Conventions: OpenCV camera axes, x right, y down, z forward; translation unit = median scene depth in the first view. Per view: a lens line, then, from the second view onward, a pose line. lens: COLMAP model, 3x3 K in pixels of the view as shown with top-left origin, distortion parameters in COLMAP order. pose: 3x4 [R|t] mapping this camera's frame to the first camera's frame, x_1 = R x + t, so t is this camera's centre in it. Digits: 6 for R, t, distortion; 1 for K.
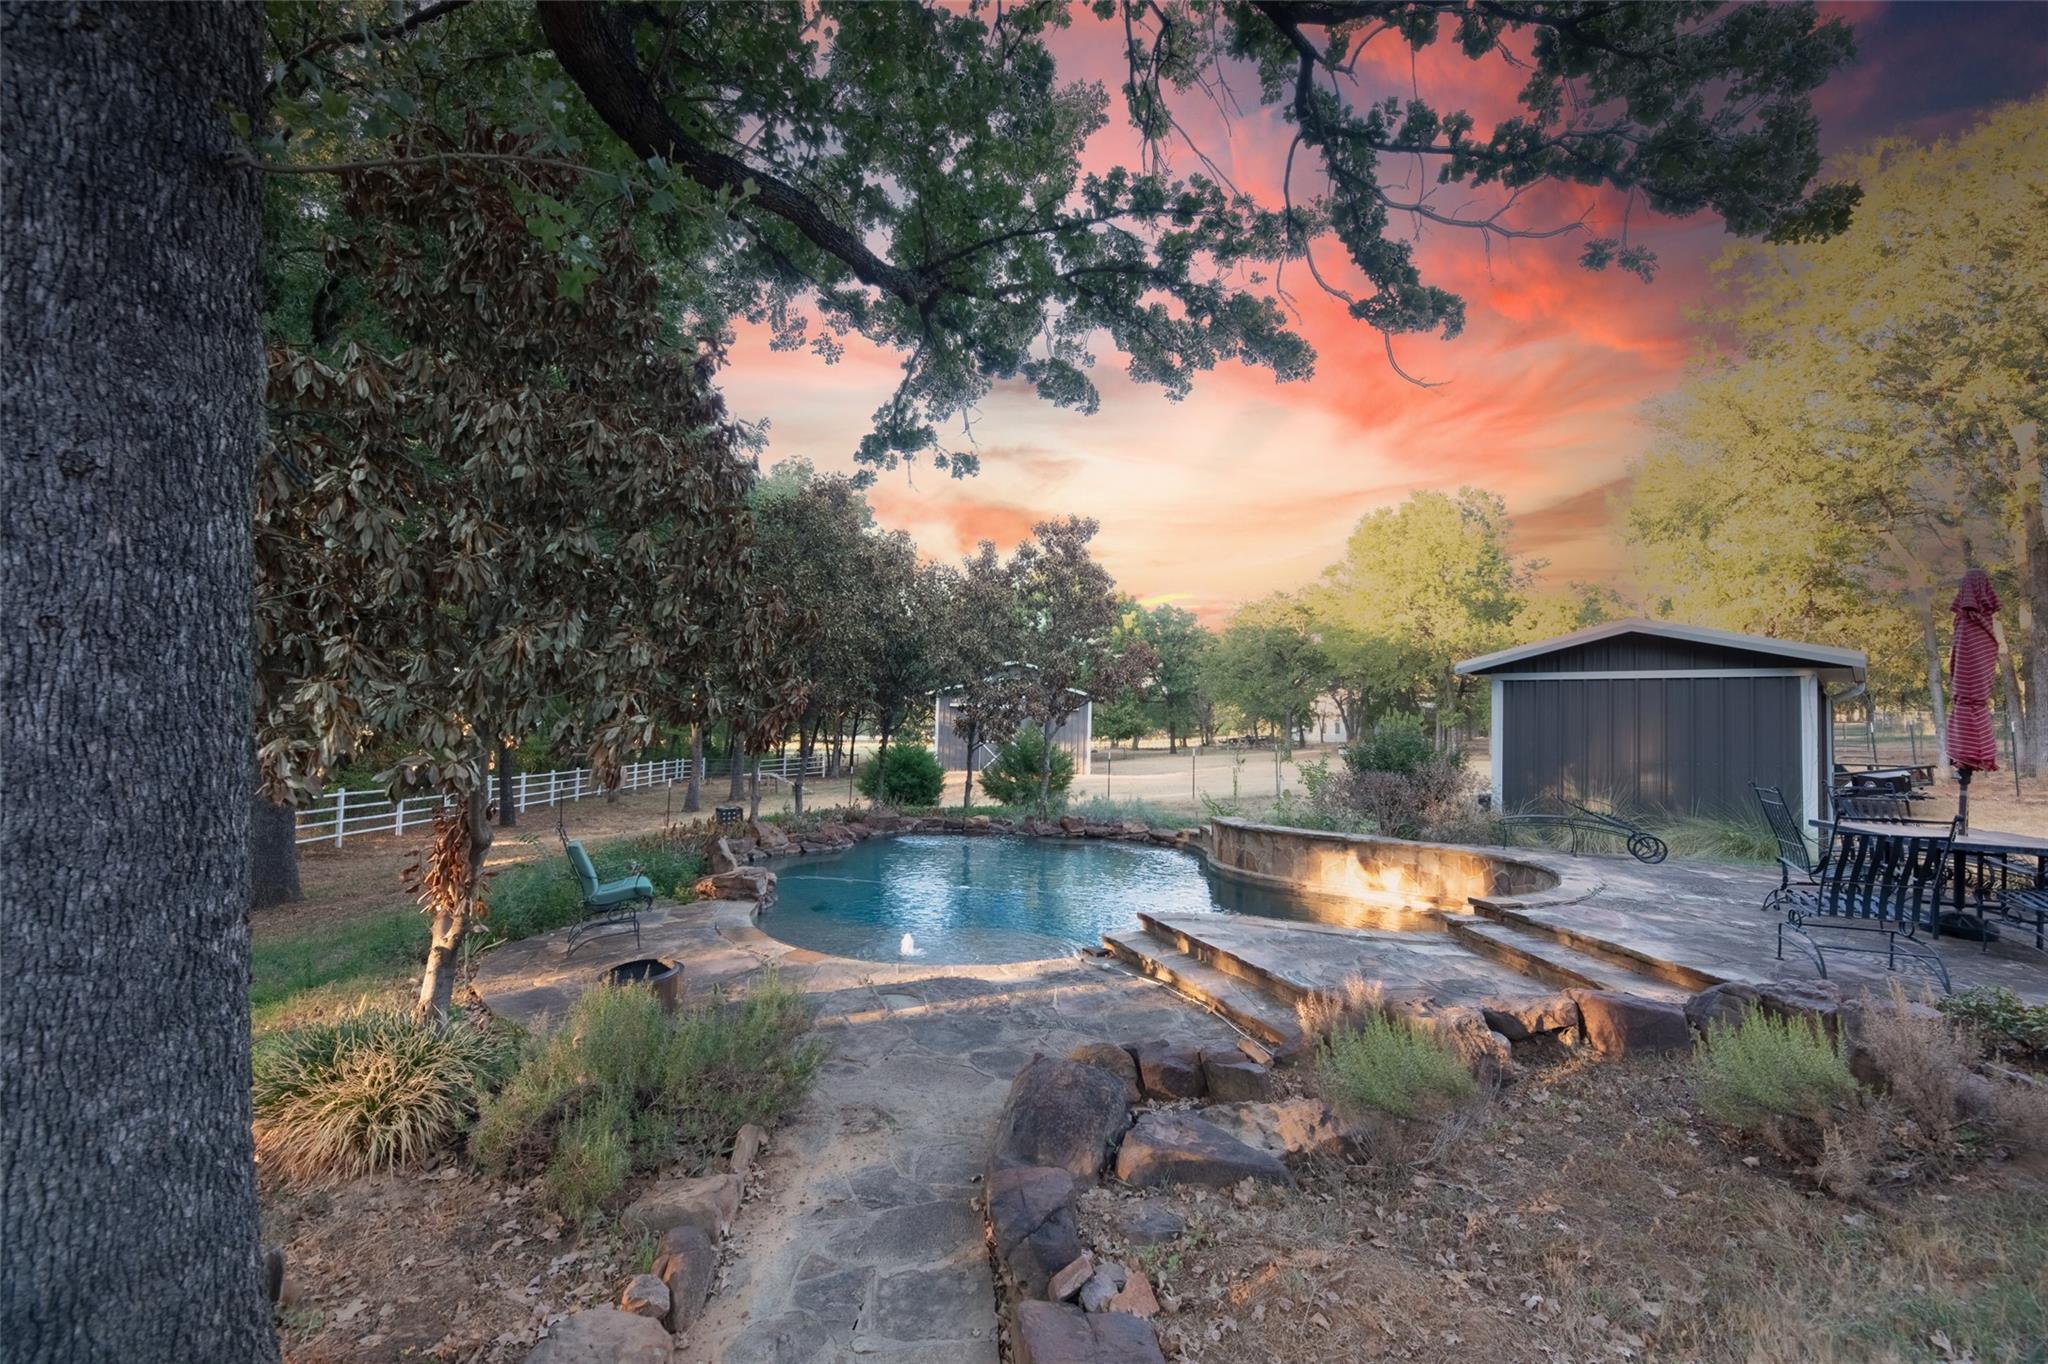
lens RADIAL K [[814.6, 0, 1025.0], [0, 814.6, 686.5], [0, 0, 1]] dist [-0.005095, -0.002505]
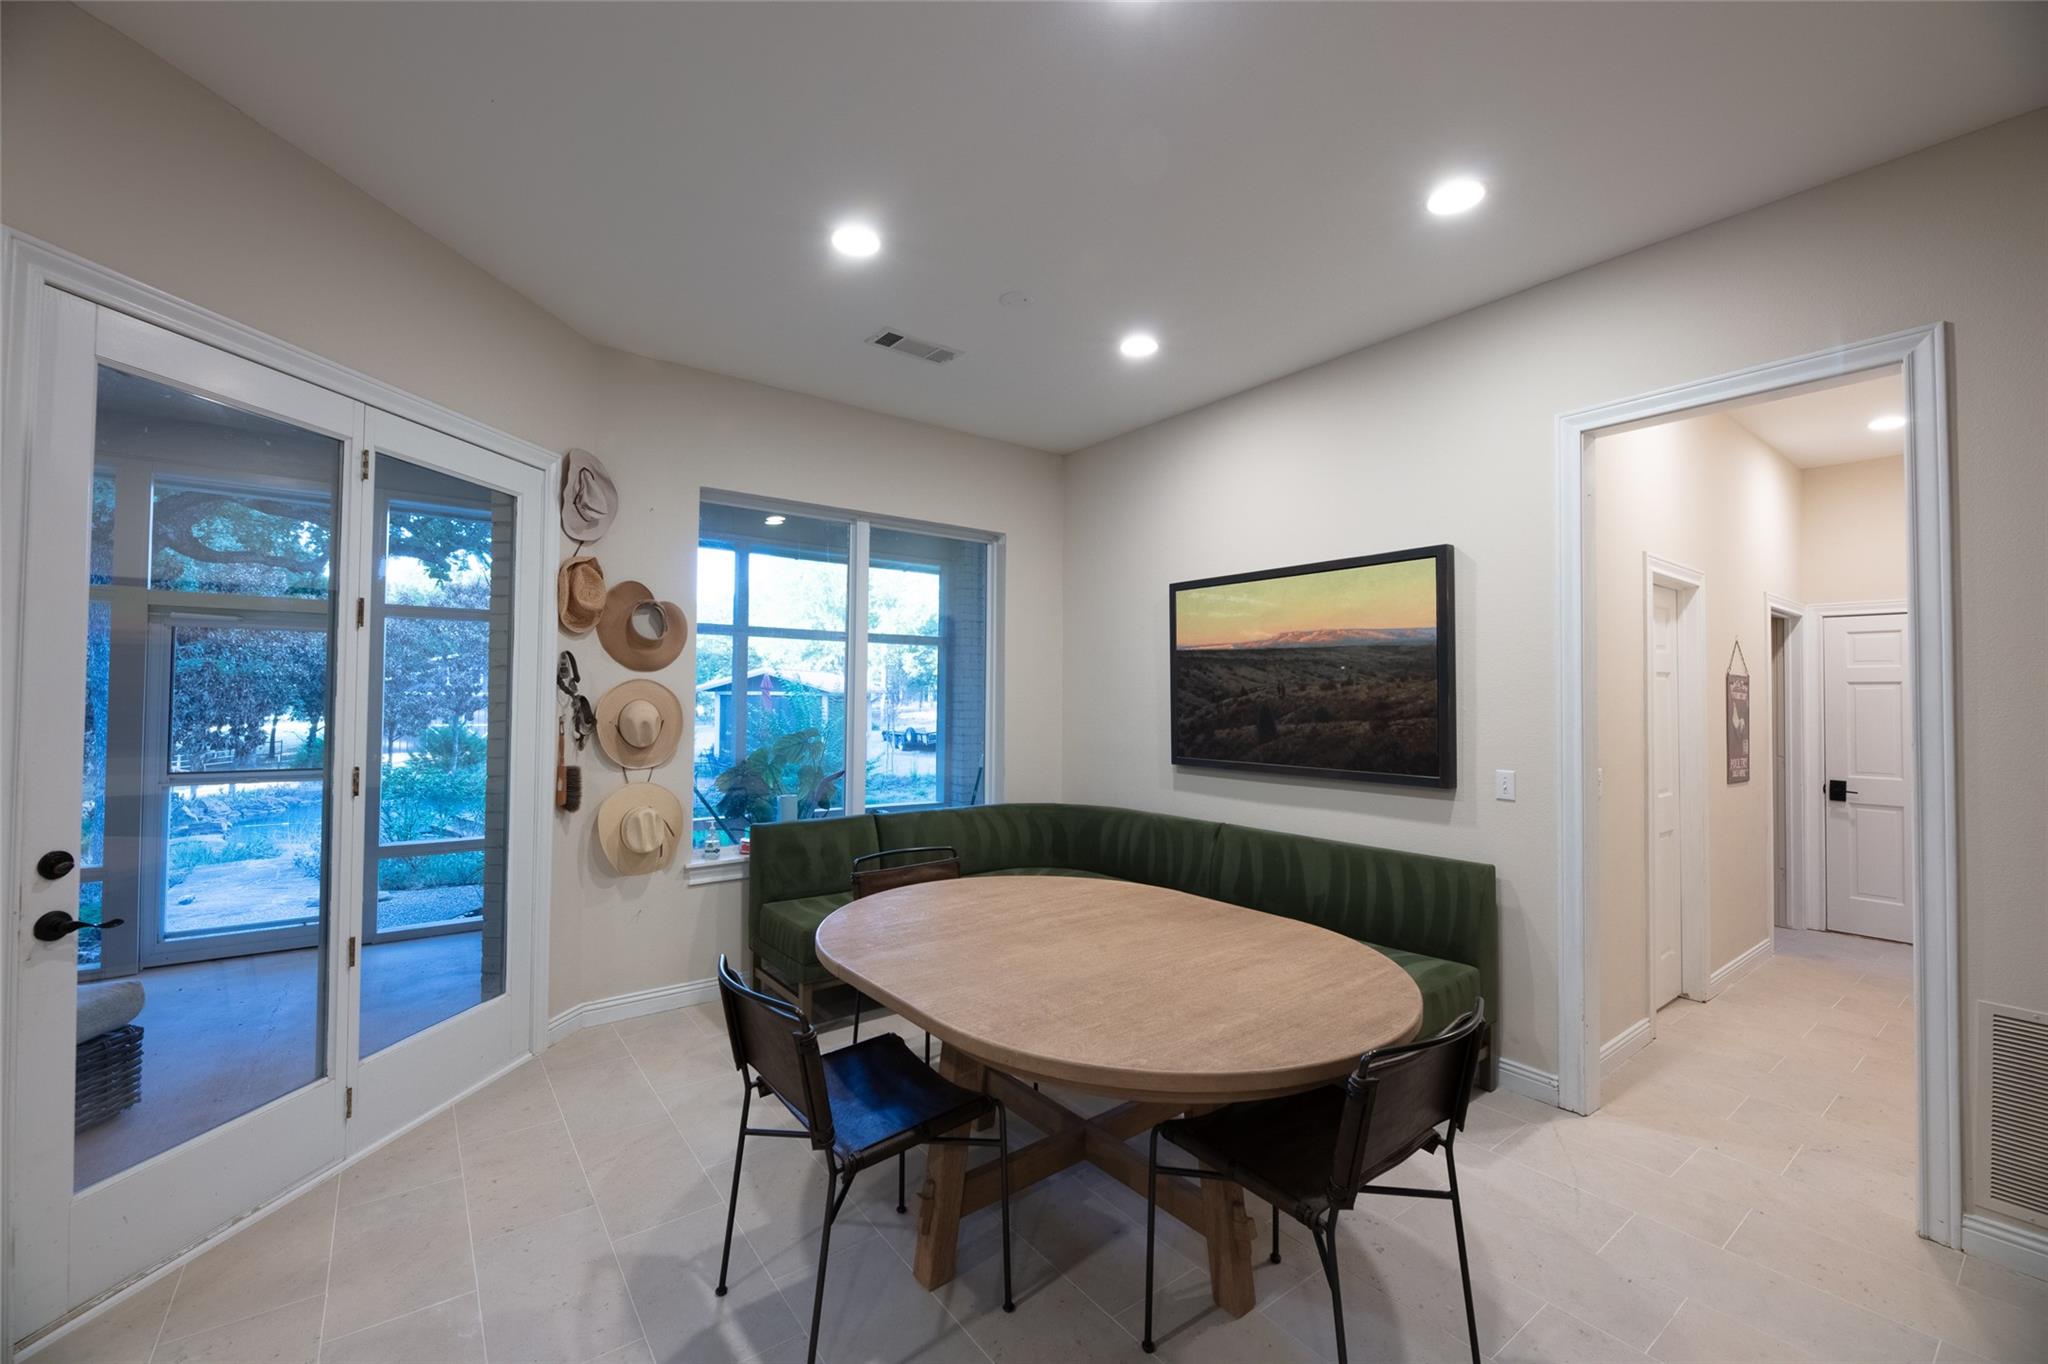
lens RADIAL K [[814.6, 0, 1019.2], [0, 814.6, 680.9], [0, 0, 1]] dist [-0.005095, -0.002505]
pose [[0.855848, -0.010448, 0.517122, 0.167465], [-0.007604, 0.999434, 0.032778, -0.096293], [-0.517171, -0.031985, 0.855284, -0.914464]]
